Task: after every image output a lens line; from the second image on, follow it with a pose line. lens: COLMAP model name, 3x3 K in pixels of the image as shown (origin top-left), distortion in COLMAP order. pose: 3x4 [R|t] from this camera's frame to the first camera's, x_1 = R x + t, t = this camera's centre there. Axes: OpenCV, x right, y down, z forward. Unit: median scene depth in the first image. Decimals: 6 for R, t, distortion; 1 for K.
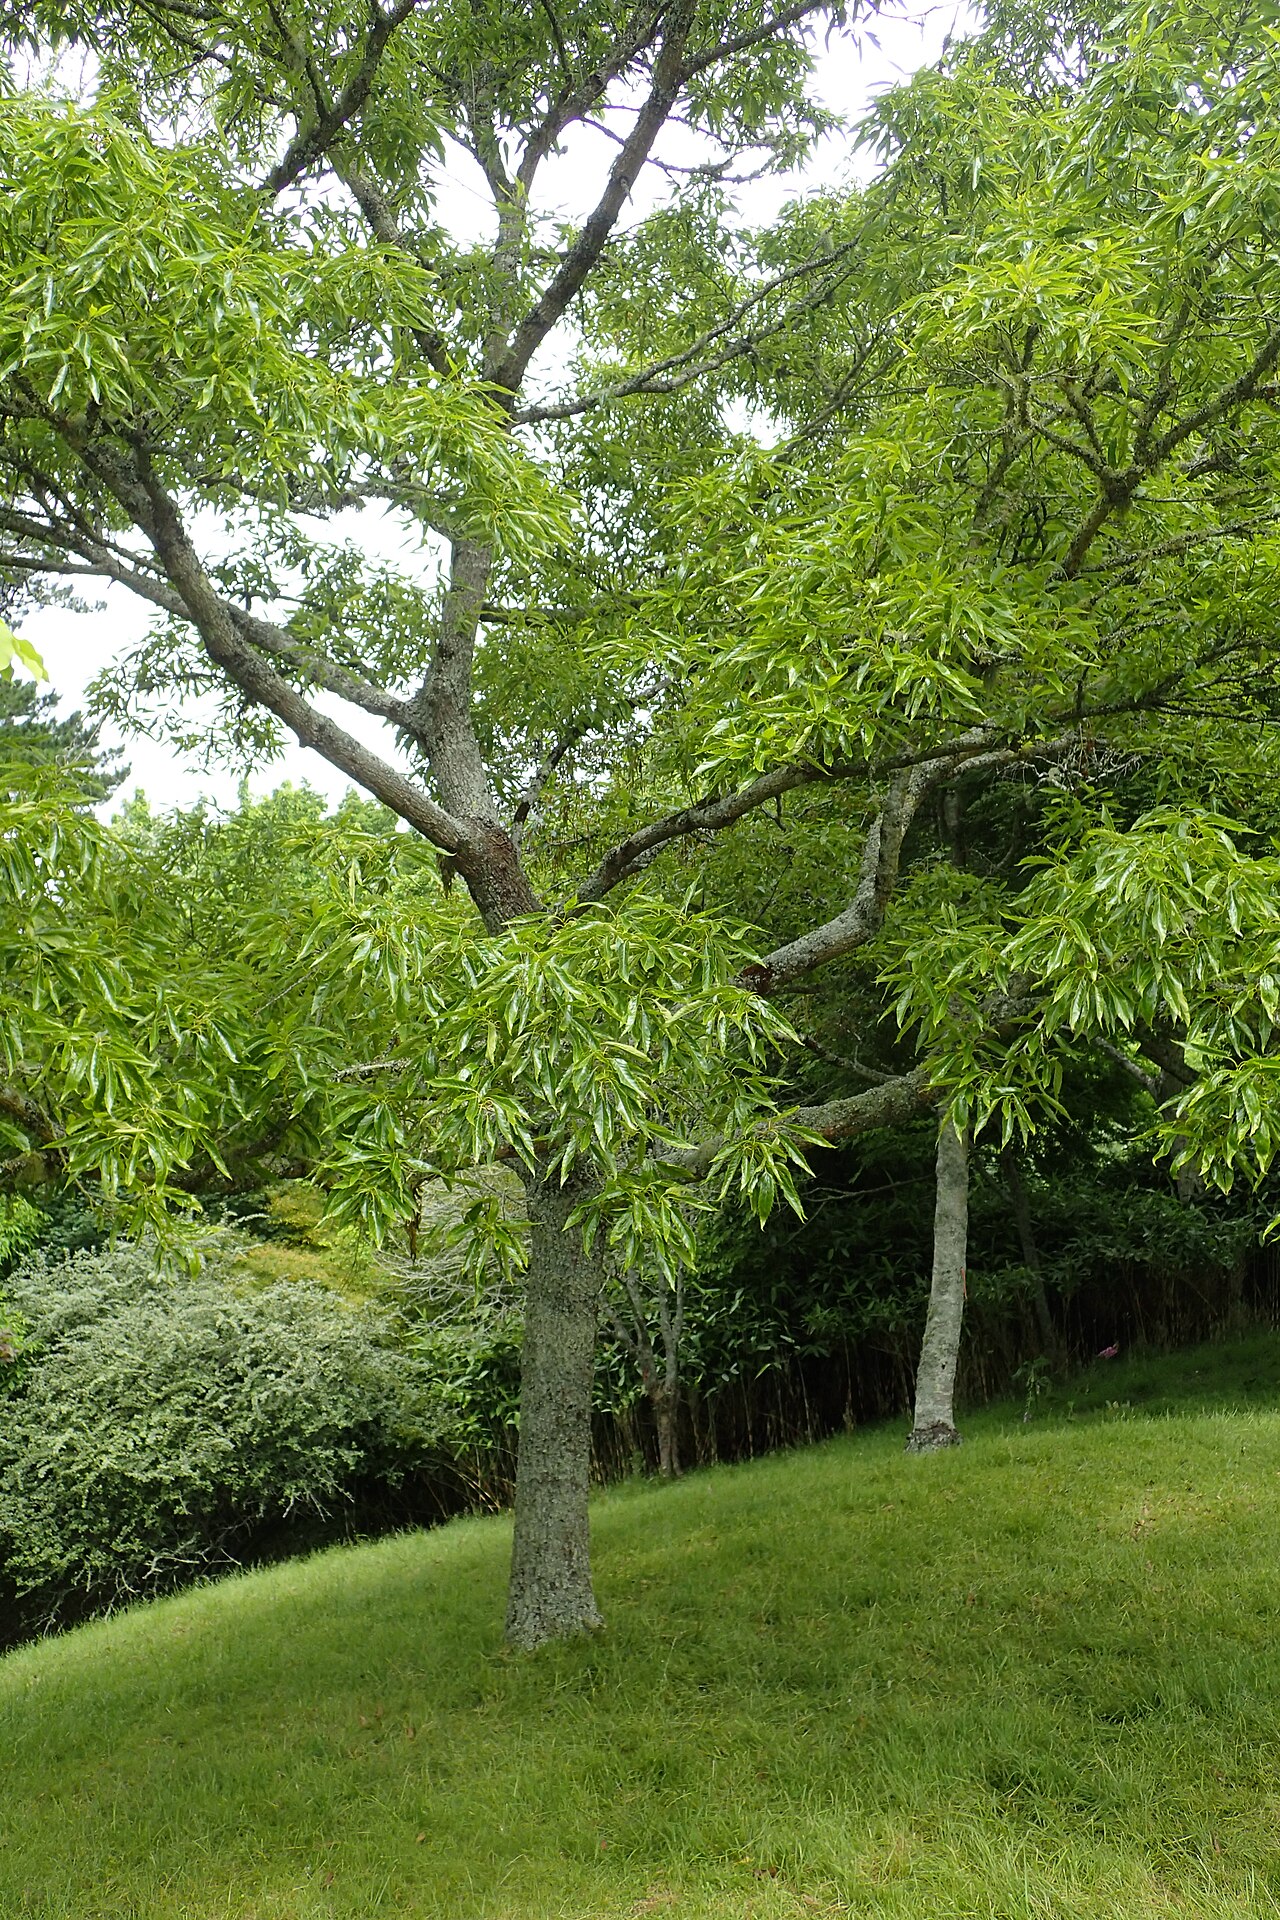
lens RADIAL K [[2065.4, 0, 640.0], [0, 2065.4, 960.0], [0, 0, 1]] dist [0.007550, 0.004684]
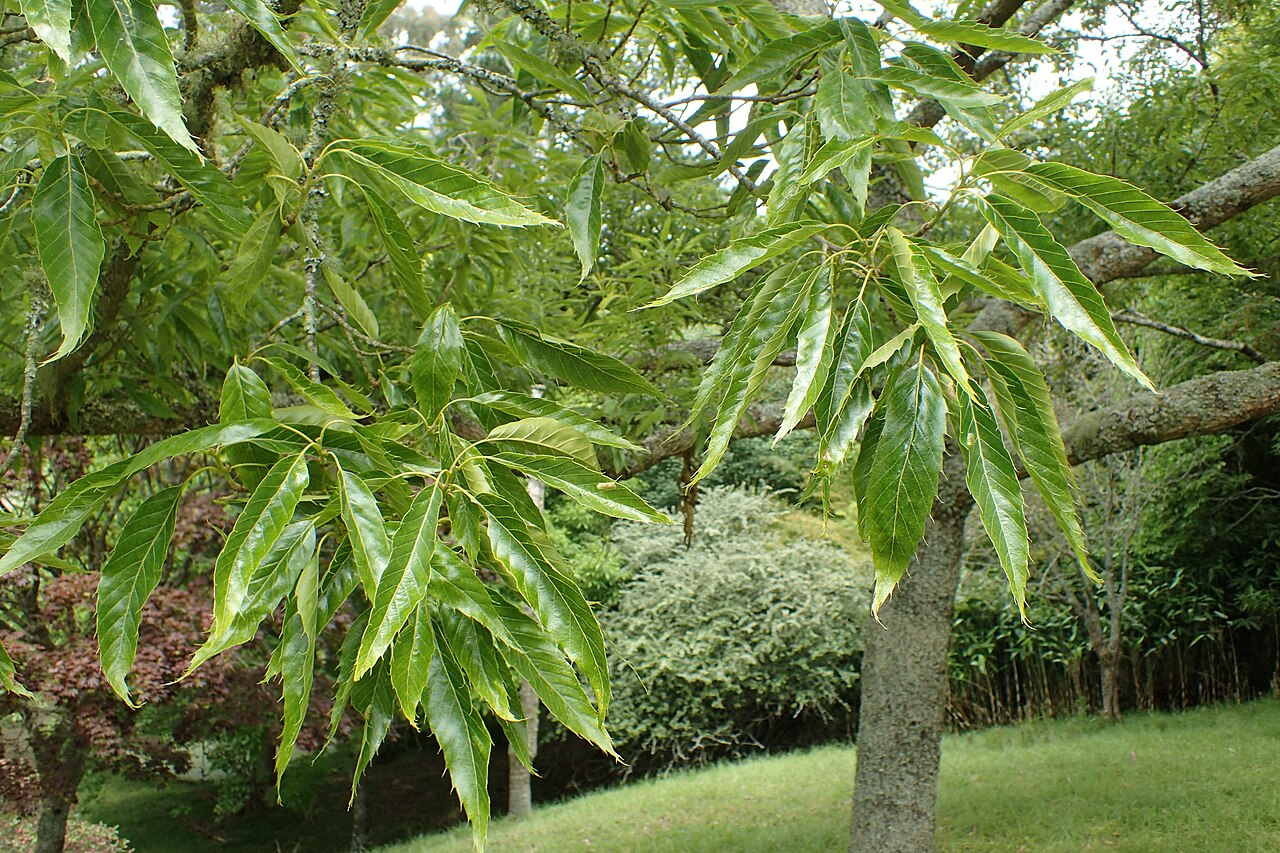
lens RADIAL K [[1155.5, 0, 640.0], [0, 1155.5, 426.5], [0, 0, 1]] dist [-0.047935, -0.009814]
pose [[0.914797, 0.023675, -0.403219, 0.029265], [0.003264, 0.997815, 0.065993, 0.035146], [0.403901, -0.061686, 0.912721, 0.299810]]
